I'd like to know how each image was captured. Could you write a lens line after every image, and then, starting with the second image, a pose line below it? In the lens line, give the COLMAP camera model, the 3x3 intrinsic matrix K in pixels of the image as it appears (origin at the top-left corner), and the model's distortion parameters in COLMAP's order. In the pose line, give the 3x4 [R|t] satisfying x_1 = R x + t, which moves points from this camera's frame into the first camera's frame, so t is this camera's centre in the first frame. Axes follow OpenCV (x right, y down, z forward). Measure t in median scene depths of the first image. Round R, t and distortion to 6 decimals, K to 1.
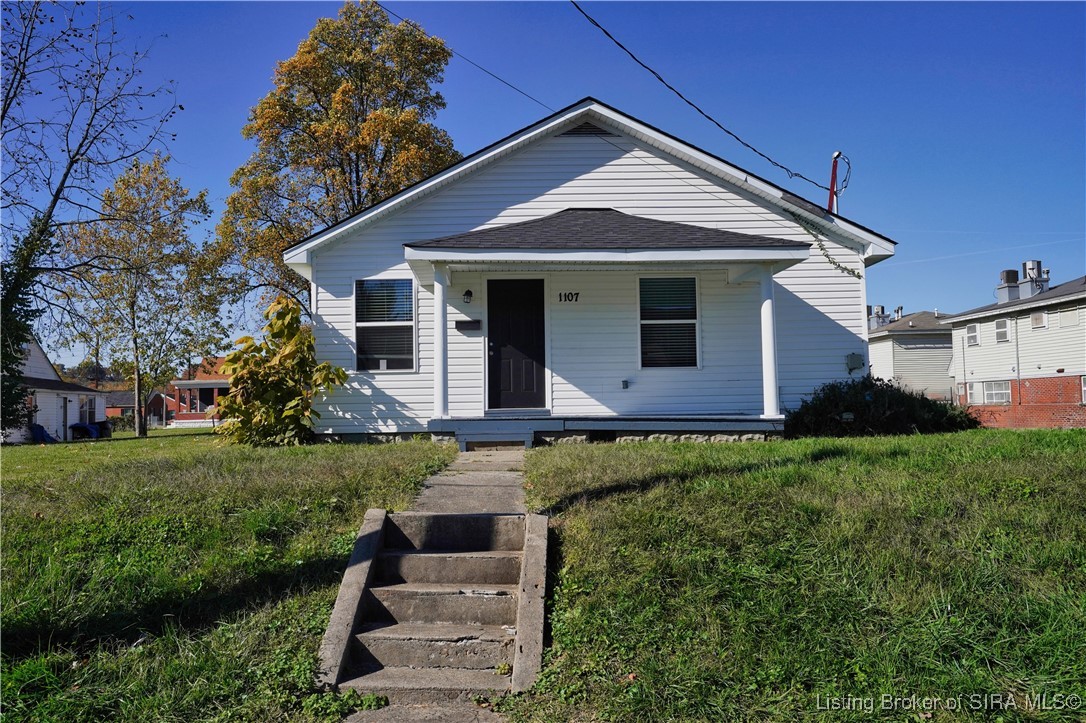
lens RADIAL K [[881.1, 0, 543.0], [0, 881.1, 361.5], [0, 0, 1]] dist [-0.003929, -0.000459]
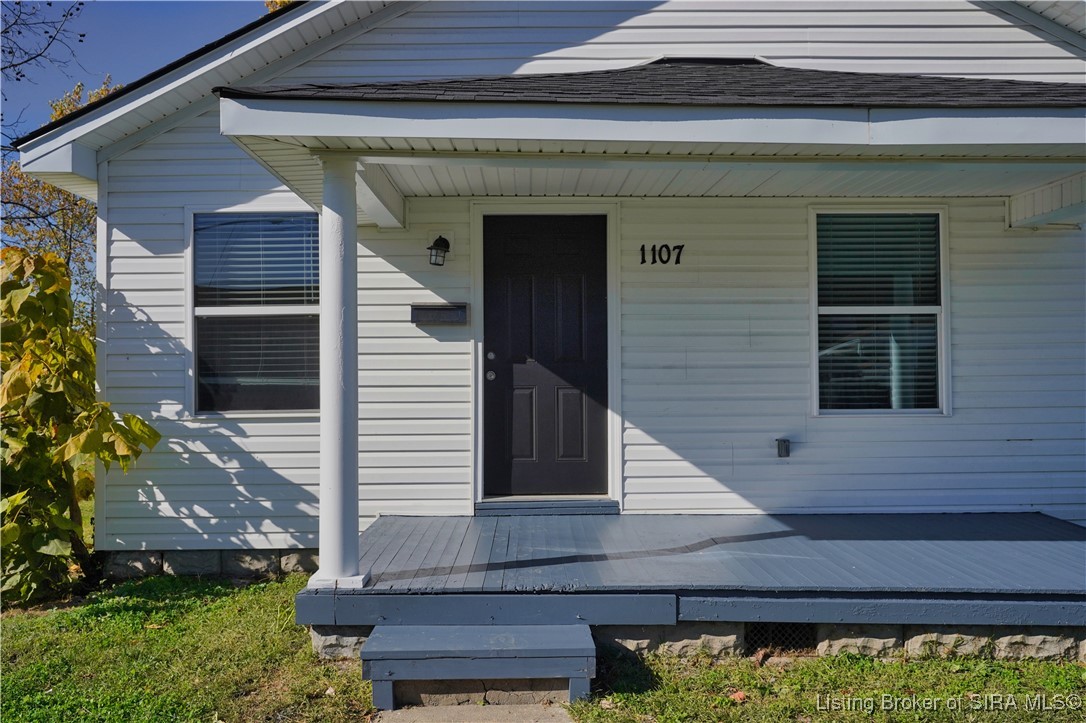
lens RADIAL K [[881.1, 0, 543.0], [0, 881.1, 361.5], [0, 0, 1]] dist [-0.003929, -0.000459]
pose [[0.999468, 0.010321, -0.030930, -0.017543], [-0.009038, 0.999105, 0.041333, -0.036450], [0.031329, -0.041031, 0.998667, 0.547702]]
